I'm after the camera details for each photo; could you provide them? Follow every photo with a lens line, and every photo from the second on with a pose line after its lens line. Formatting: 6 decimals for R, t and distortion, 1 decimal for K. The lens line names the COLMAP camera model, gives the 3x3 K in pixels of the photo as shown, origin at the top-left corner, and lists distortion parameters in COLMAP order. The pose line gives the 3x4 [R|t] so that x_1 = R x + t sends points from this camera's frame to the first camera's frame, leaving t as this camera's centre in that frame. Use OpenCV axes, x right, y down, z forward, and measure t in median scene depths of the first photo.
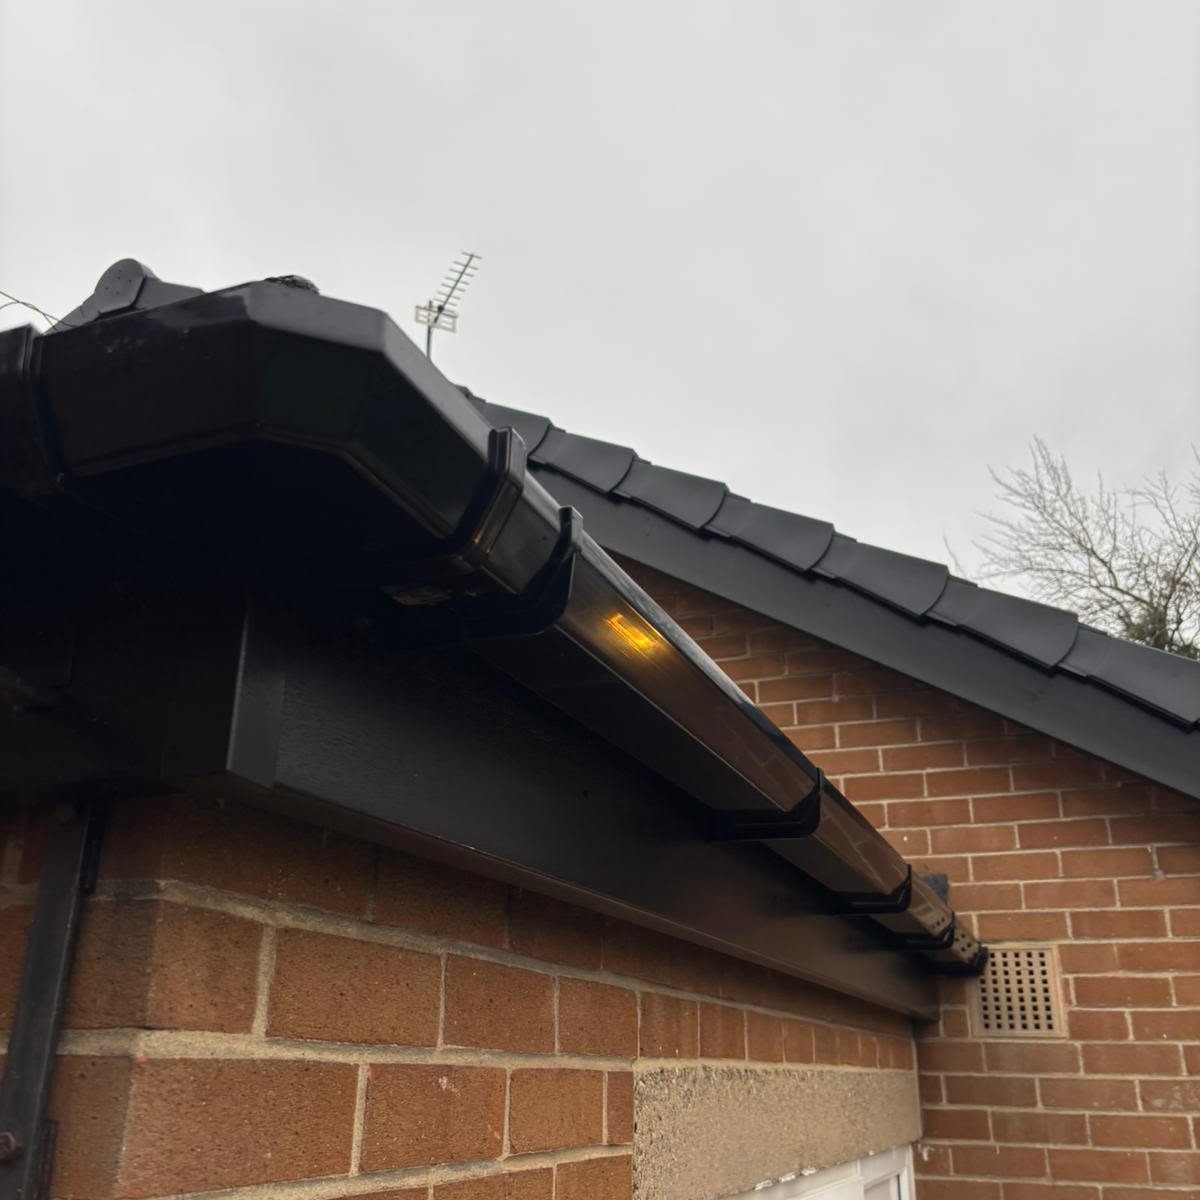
lens RADIAL K [[1232.8, 0, 602.3], [0, 1232.8, 629.9], [0, 0, 1]] dist [-0.000476, 0.000000]
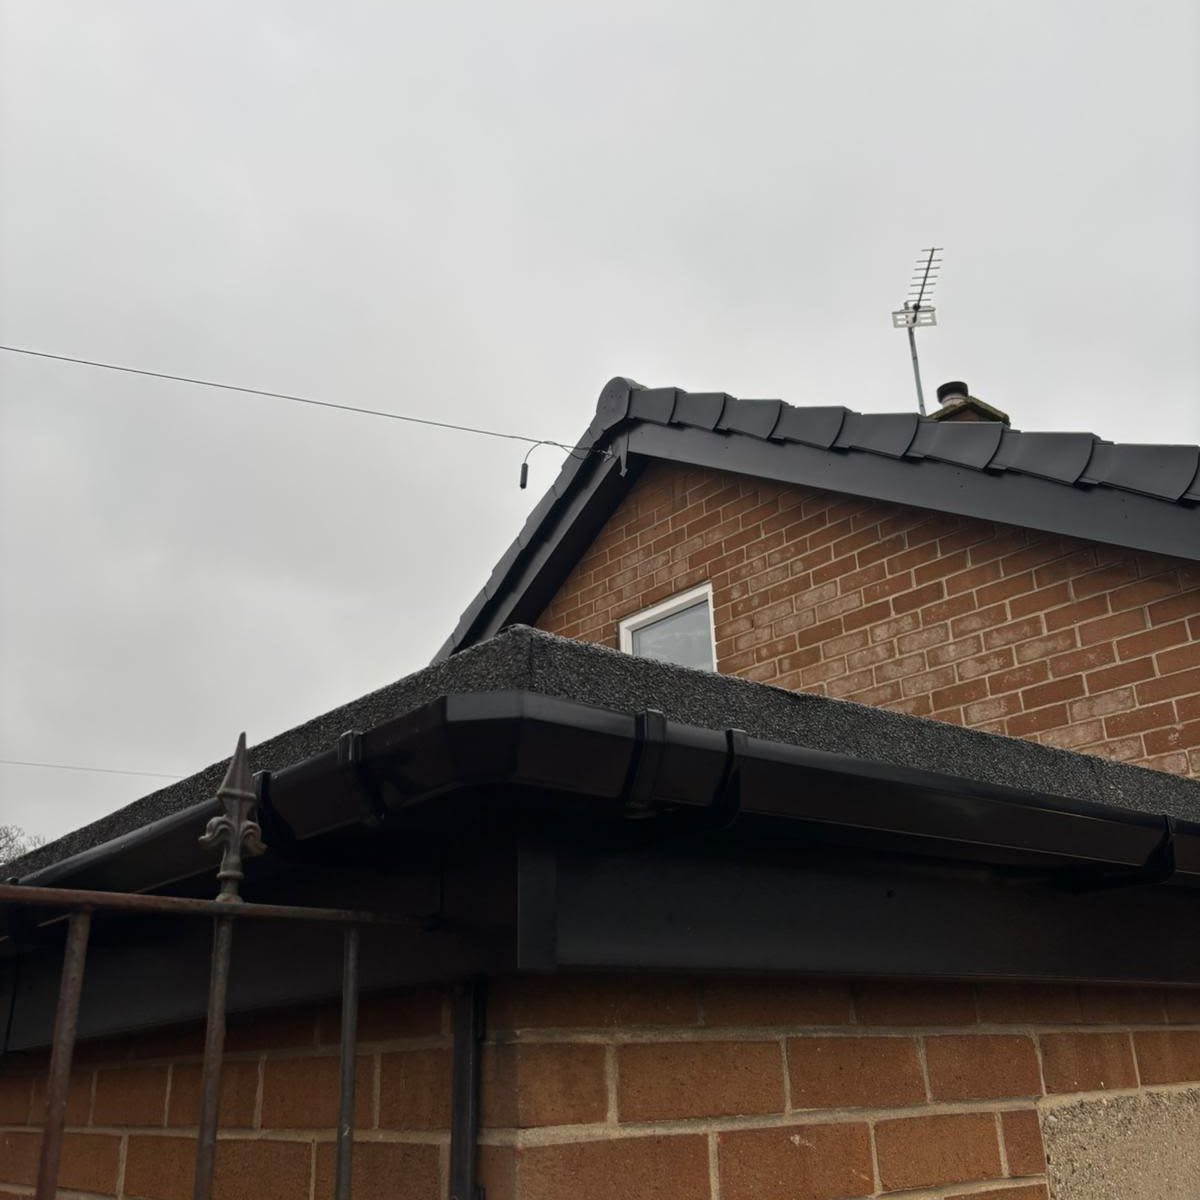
lens RADIAL K [[1232.8, 0, 602.9], [0, 1232.8, 593.2], [0, 0, 1]] dist [-0.000476, 0.000000]
pose [[0.870390, -0.212599, -0.444097, 0.395437], [0.204645, 0.976580, -0.066424, -0.152928], [0.447818, -0.033067, 0.893513, -0.238314]]
